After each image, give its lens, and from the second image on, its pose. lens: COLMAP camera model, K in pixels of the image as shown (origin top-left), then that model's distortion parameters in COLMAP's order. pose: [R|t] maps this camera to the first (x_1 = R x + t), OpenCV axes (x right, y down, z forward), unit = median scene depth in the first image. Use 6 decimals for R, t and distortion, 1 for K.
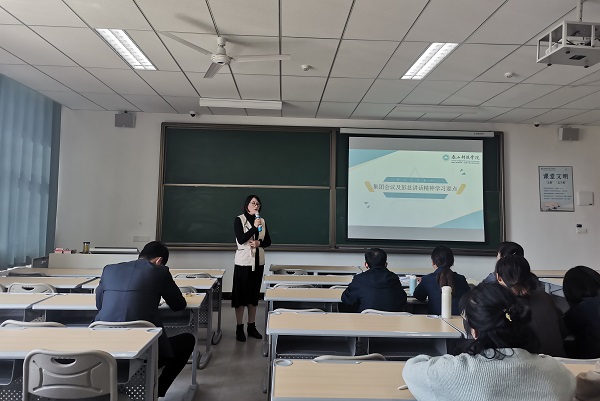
lens RADIAL K [[444.4, 0, 300.9], [0, 444.4, 182.4], [0, 0, 1]] dist [0.037960, -0.006862]
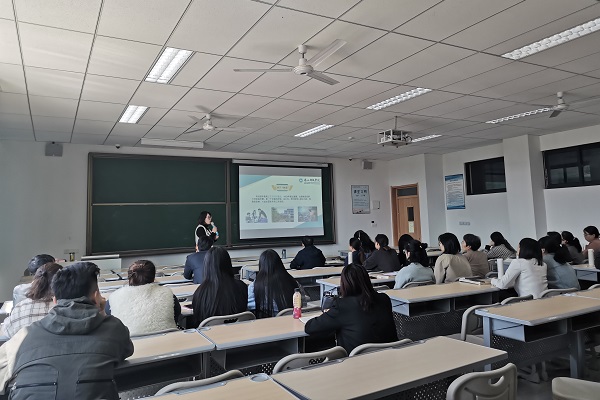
lens RADIAL K [[444.4, 0, 300.9], [0, 444.4, 181.9], [0, 0, 1]] dist [0.037960, -0.006862]
pose [[0.890399, -0.007068, 0.455126, -0.351350], [0.013579, 0.999847, -0.011039, -0.034463], [-0.454978, 0.016009, 0.890359, -0.320692]]
